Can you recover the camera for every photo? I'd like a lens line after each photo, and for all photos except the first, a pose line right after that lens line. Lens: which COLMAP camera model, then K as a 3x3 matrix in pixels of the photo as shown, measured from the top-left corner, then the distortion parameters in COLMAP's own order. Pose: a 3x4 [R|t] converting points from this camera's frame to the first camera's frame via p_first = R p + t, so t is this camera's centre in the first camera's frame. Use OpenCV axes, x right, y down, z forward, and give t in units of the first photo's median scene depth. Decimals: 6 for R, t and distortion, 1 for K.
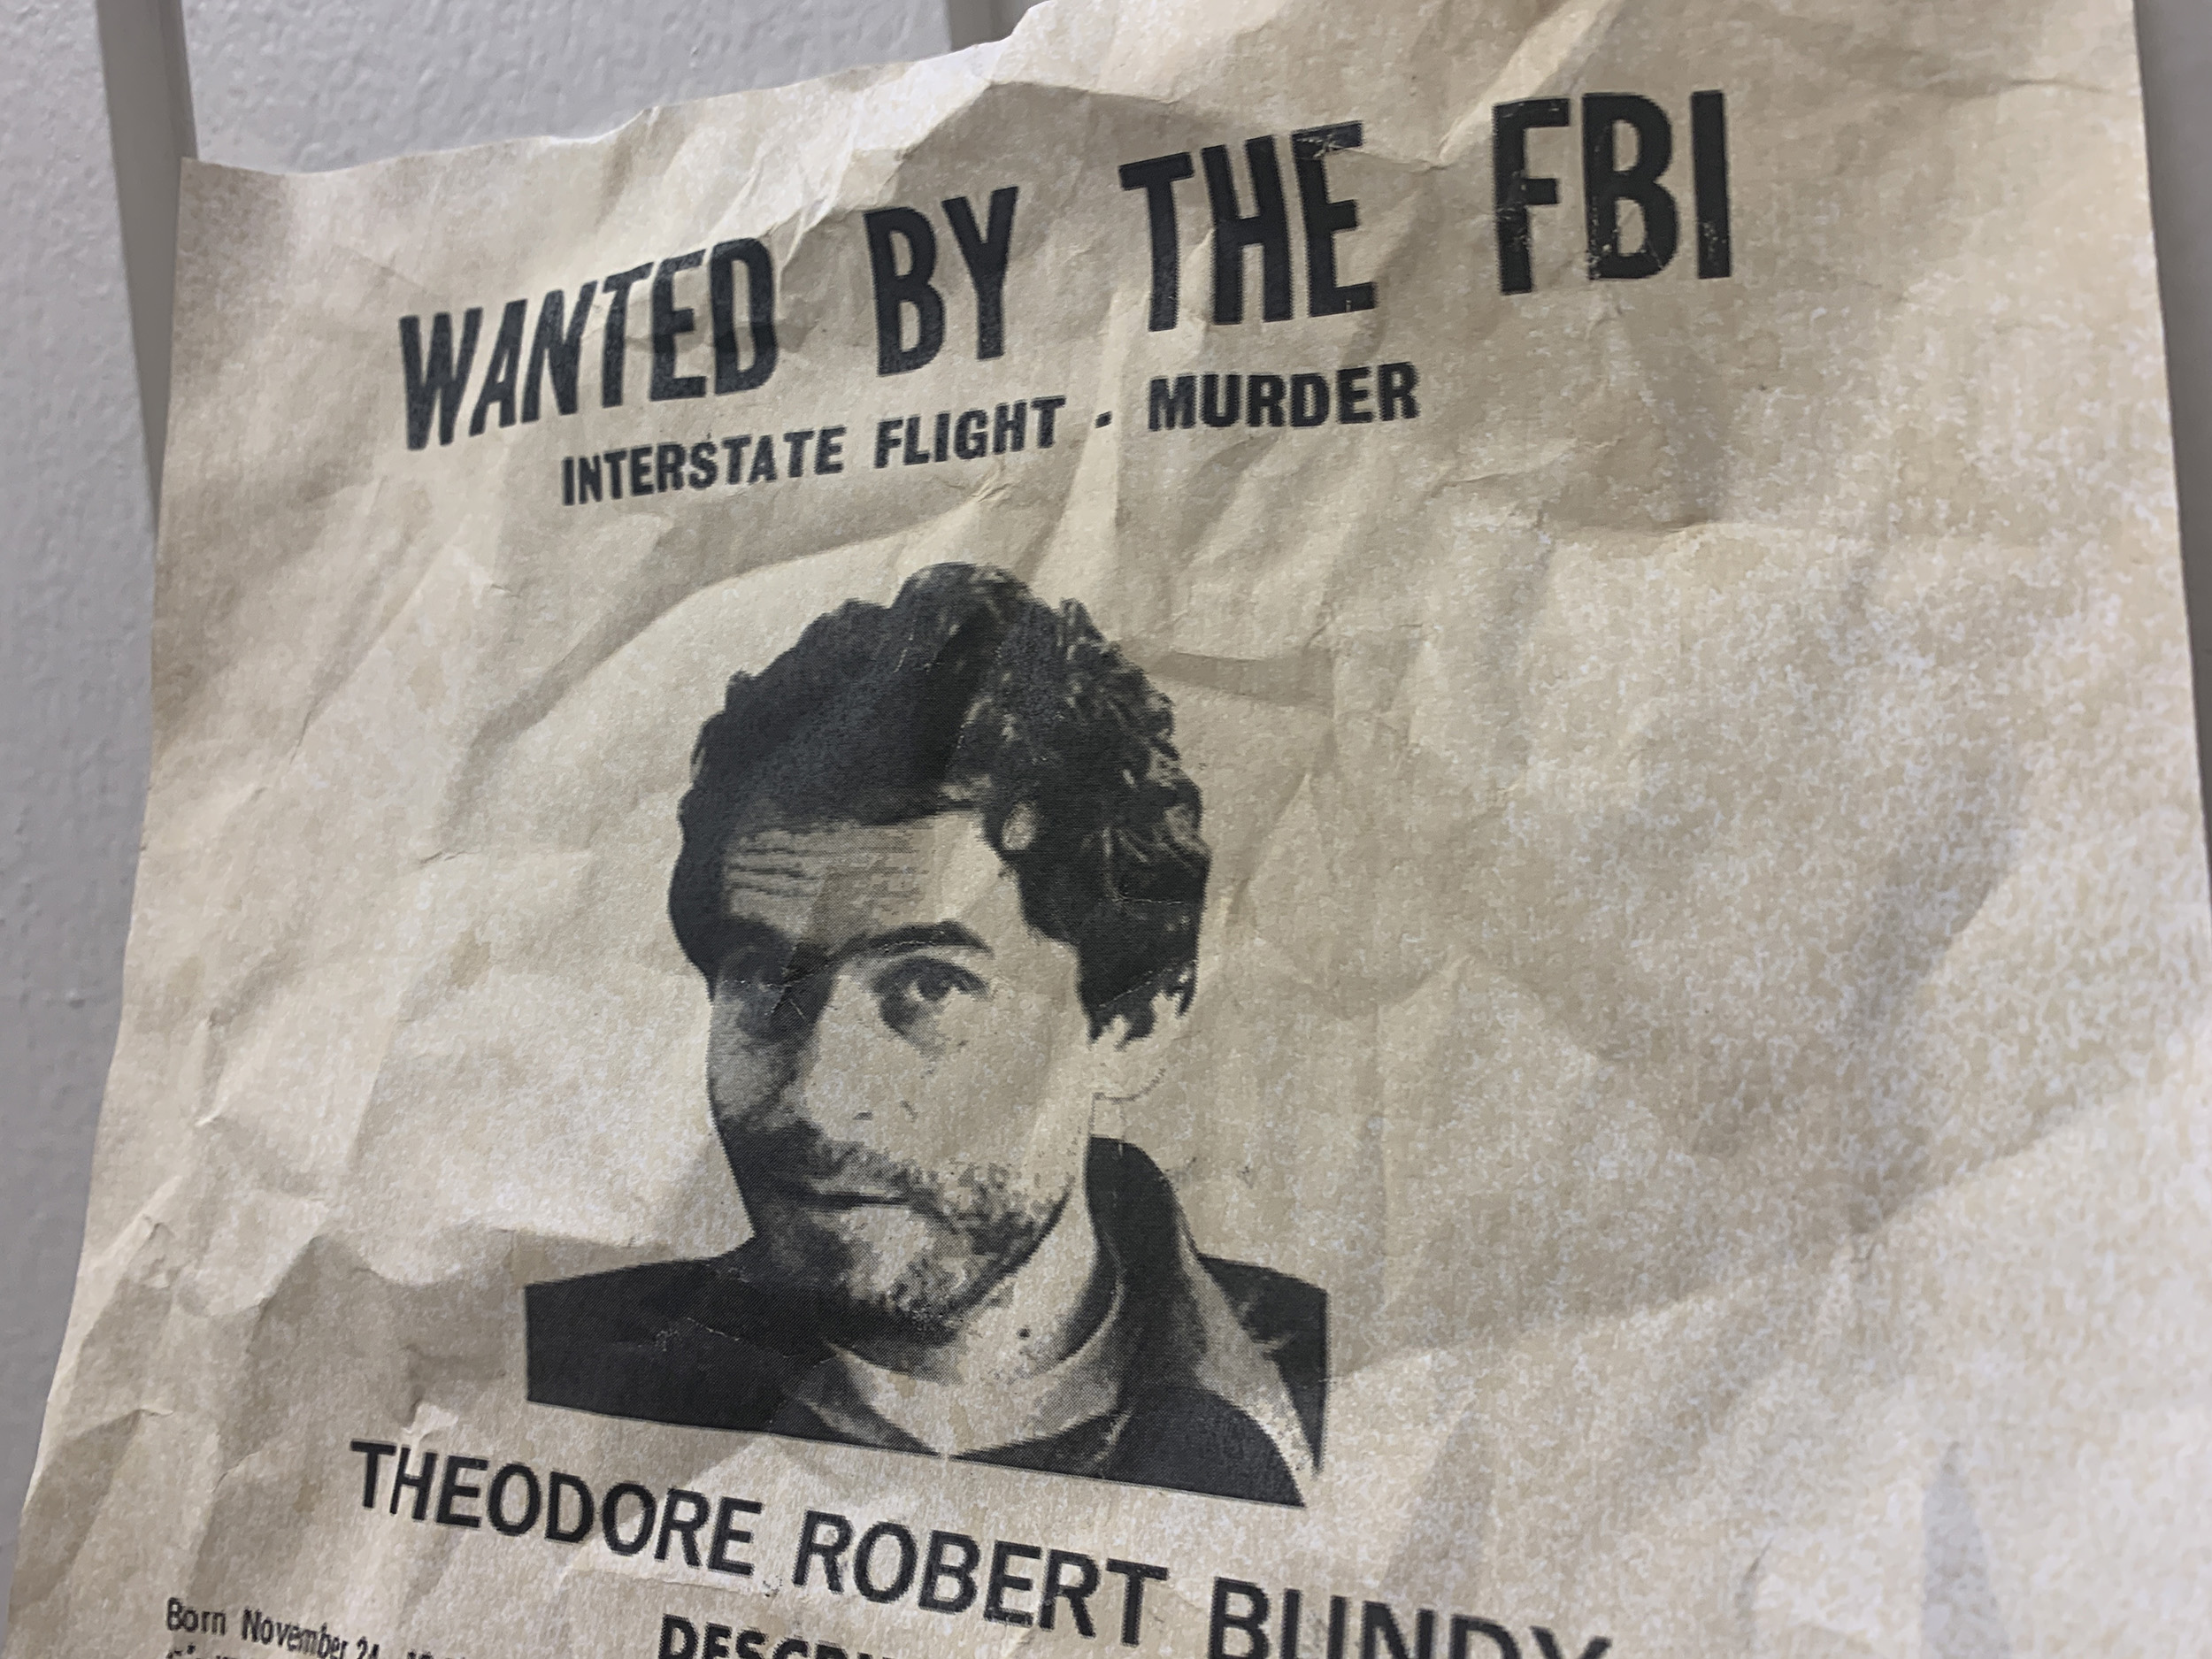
lens RADIAL K [[1777.8, 0, 1103.7], [0, 1777.8, 820.8], [0, 0, 1]] dist [-0.024951, 0.011220]
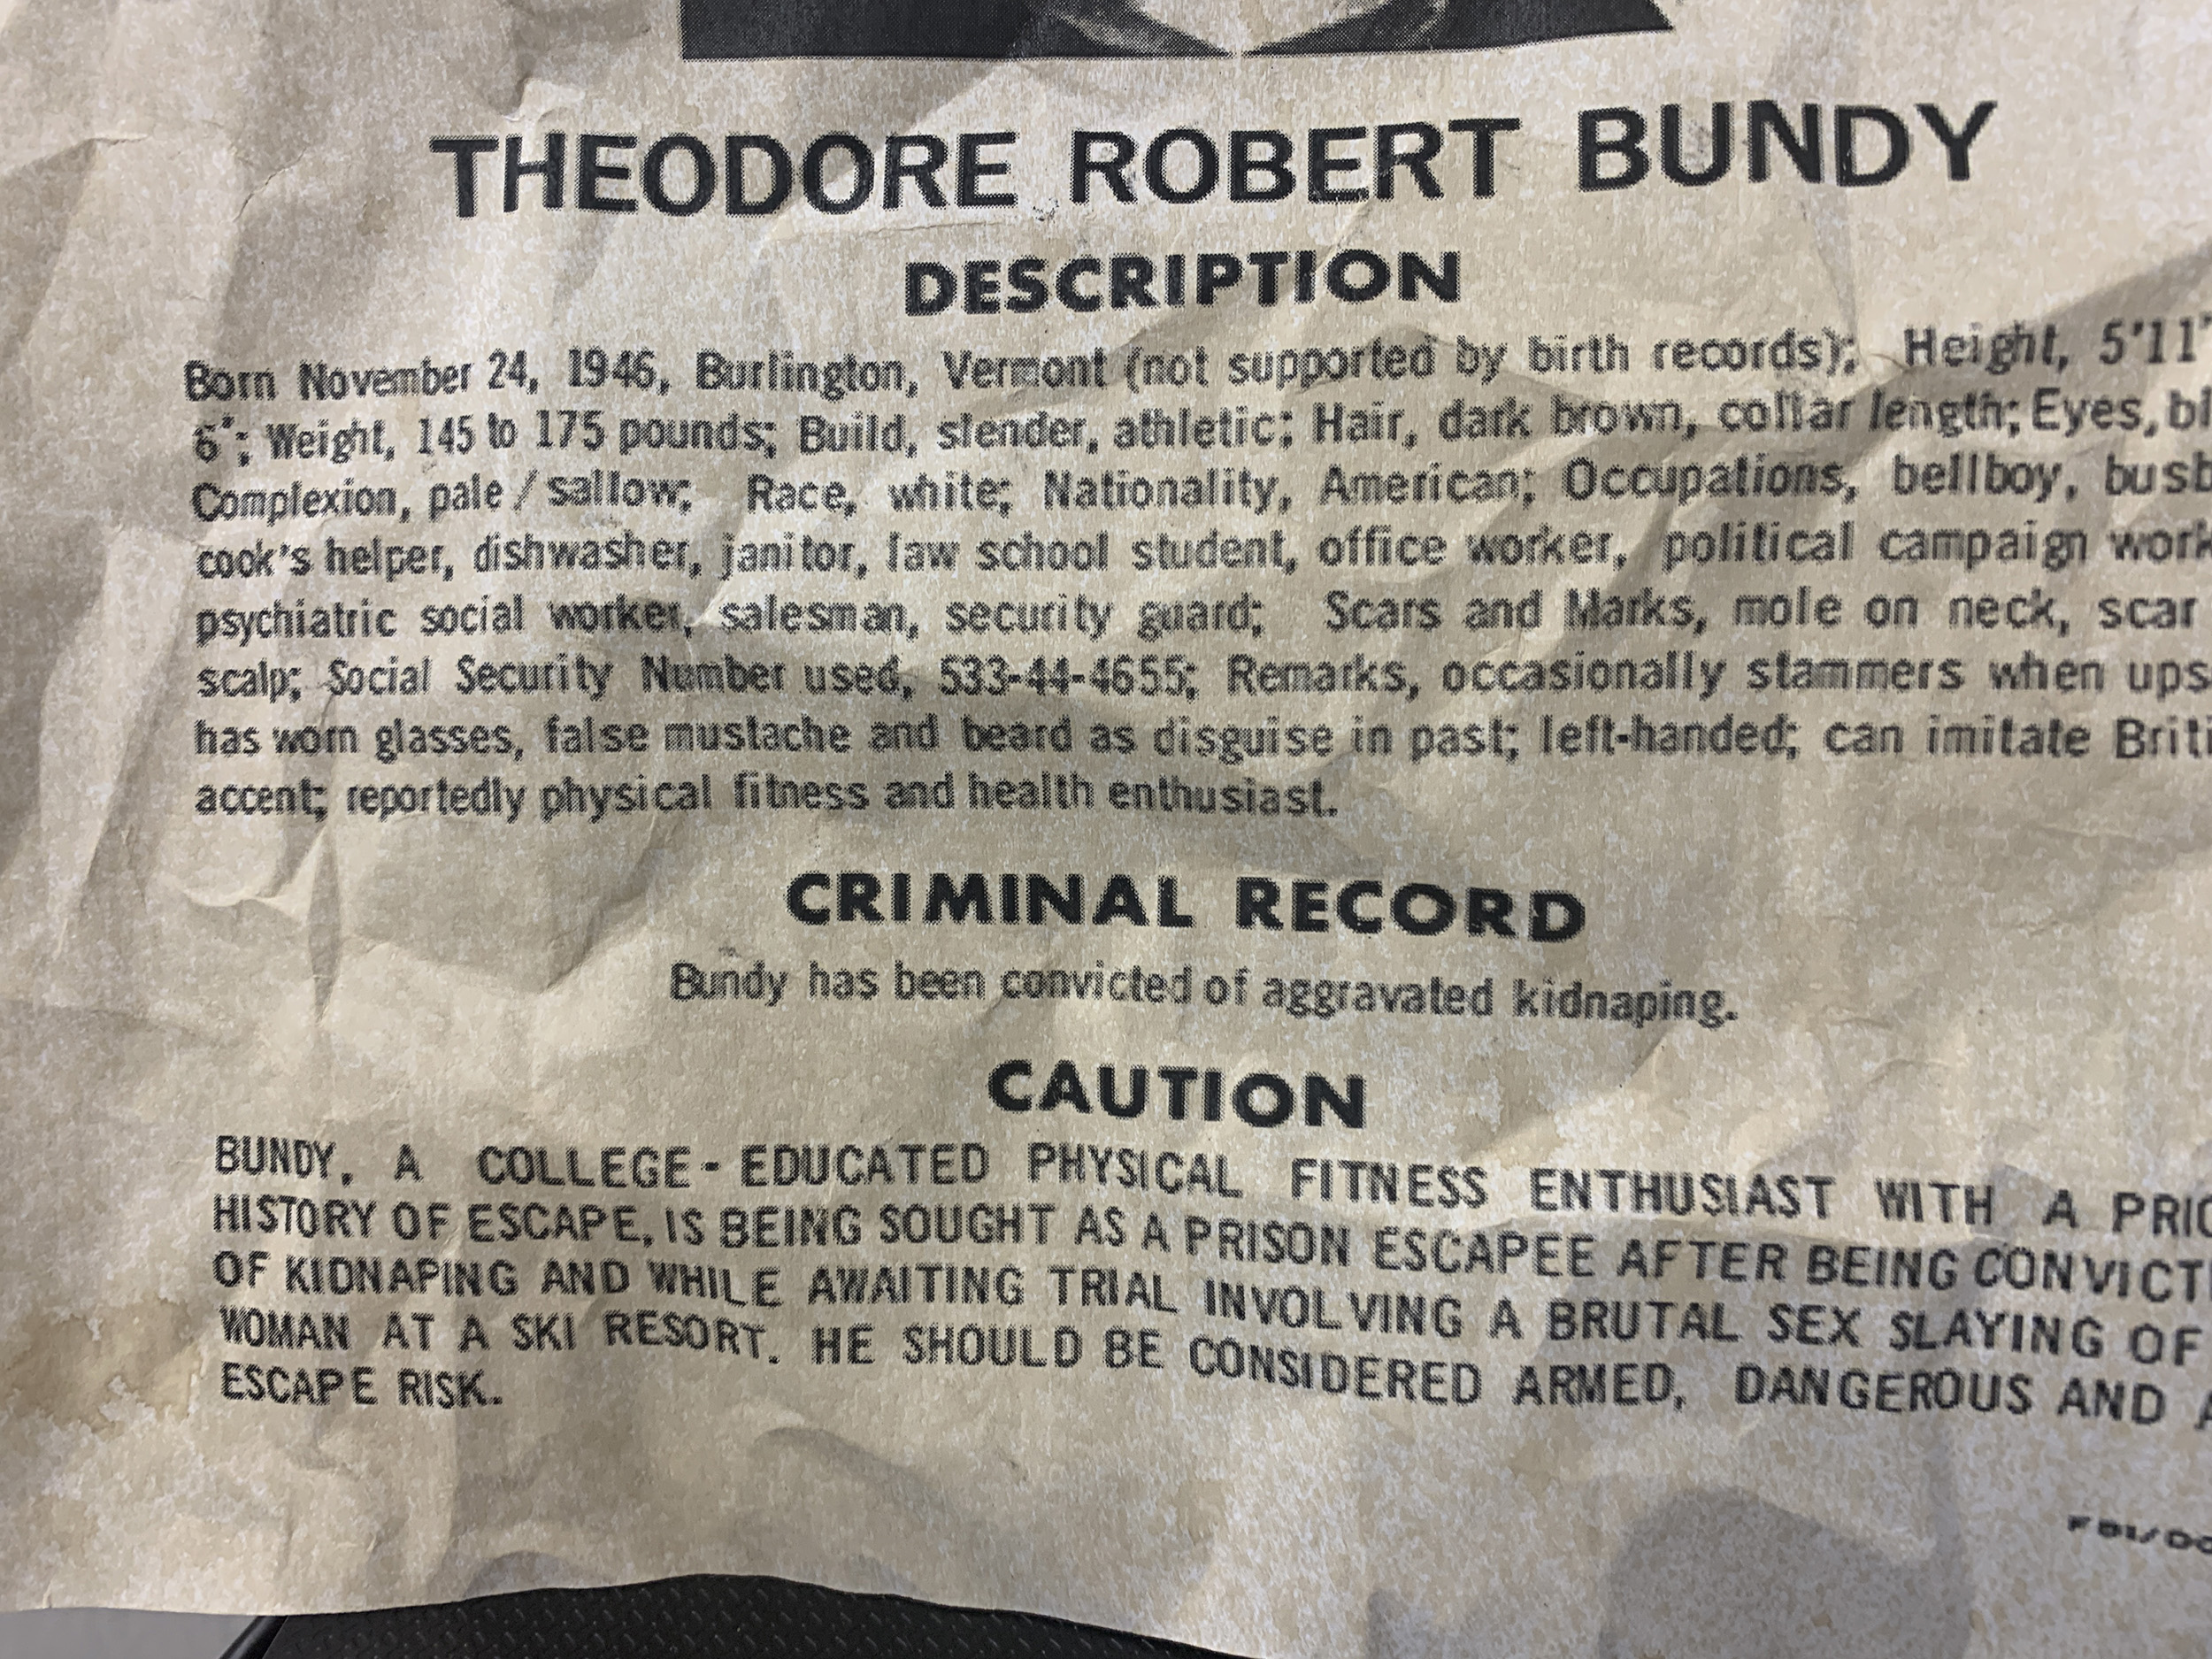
lens RADIAL K [[1777.8, 0, 1103.7], [0, 1777.8, 820.8], [0, 0, 1]] dist [-0.024951, 0.011220]
pose [[0.950208, -0.072317, 0.303110, -0.430752], [-0.009104, 0.965842, 0.258972, 0.473573], [-0.311484, -0.248836, 0.917092, 0.086392]]
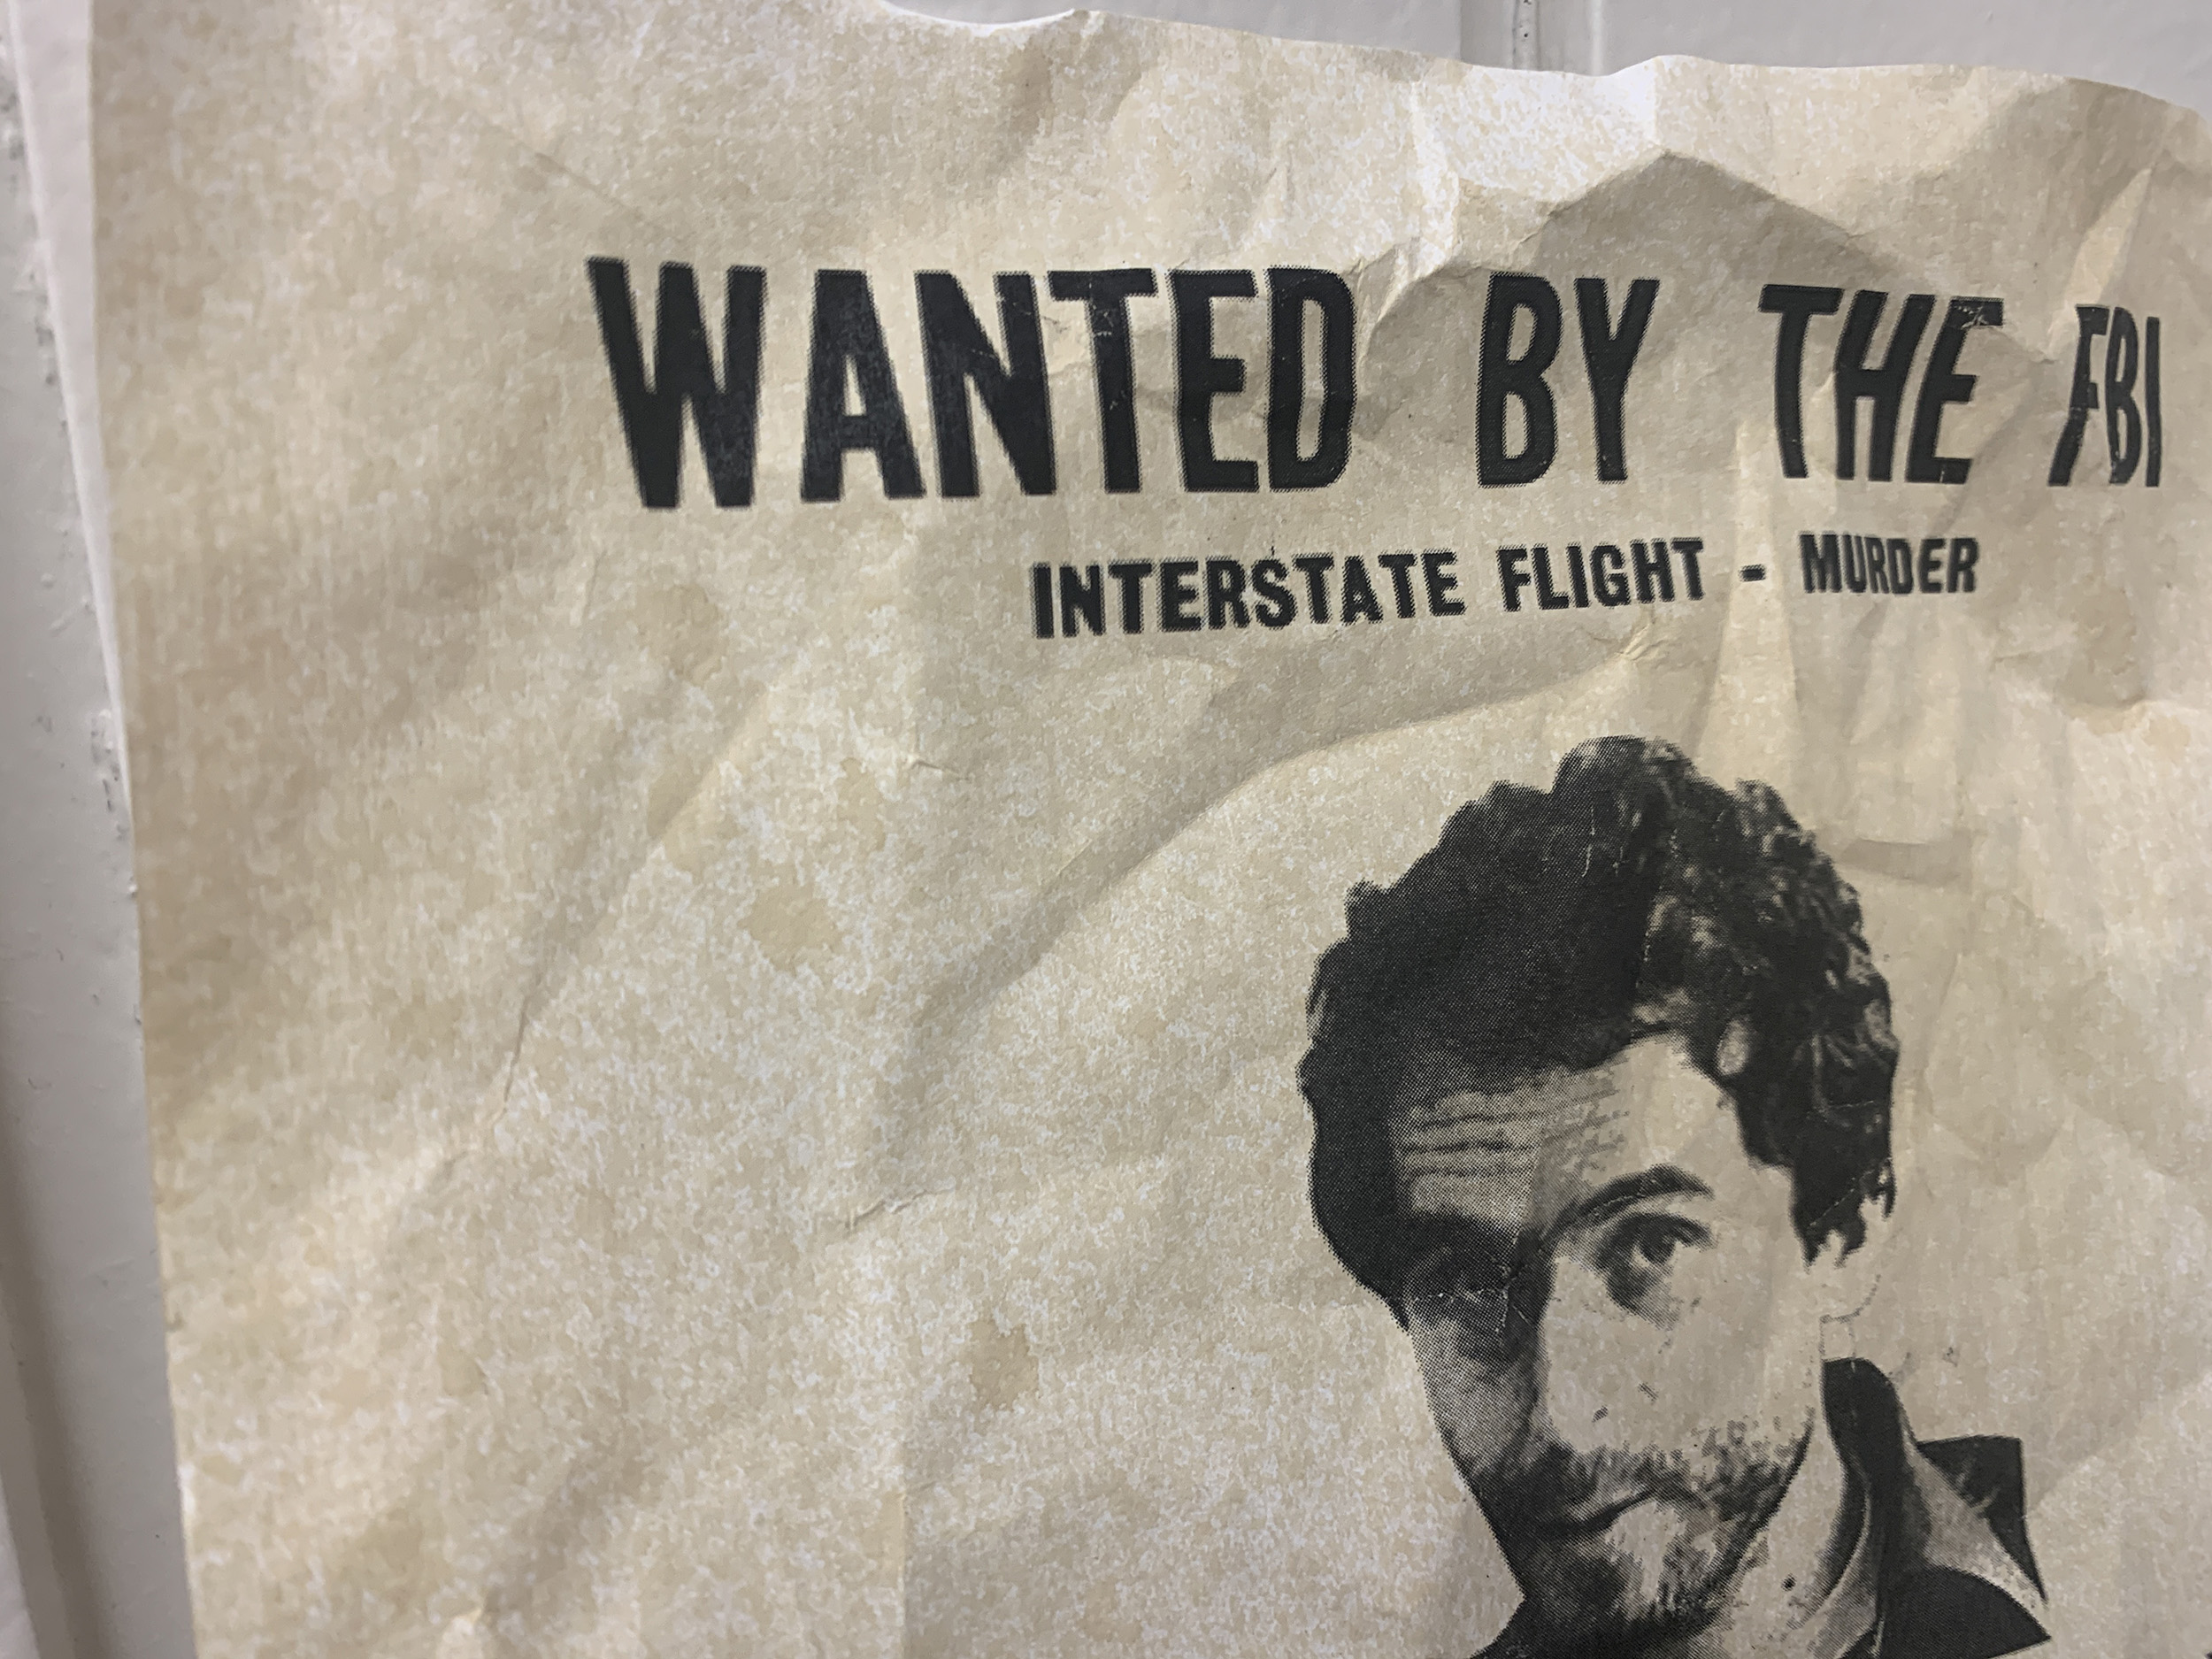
lens RADIAL K [[1793.2, 0, 1119.7], [0, 1793.2, 816.7], [0, 0, 1]] dist [-0.014953, -0.017610]
pose [[0.686747, -0.099985, 0.719987, -0.859251], [0.017426, 0.992475, 0.121204, -0.216394], [-0.726688, -0.070690, 0.683321, 0.599035]]
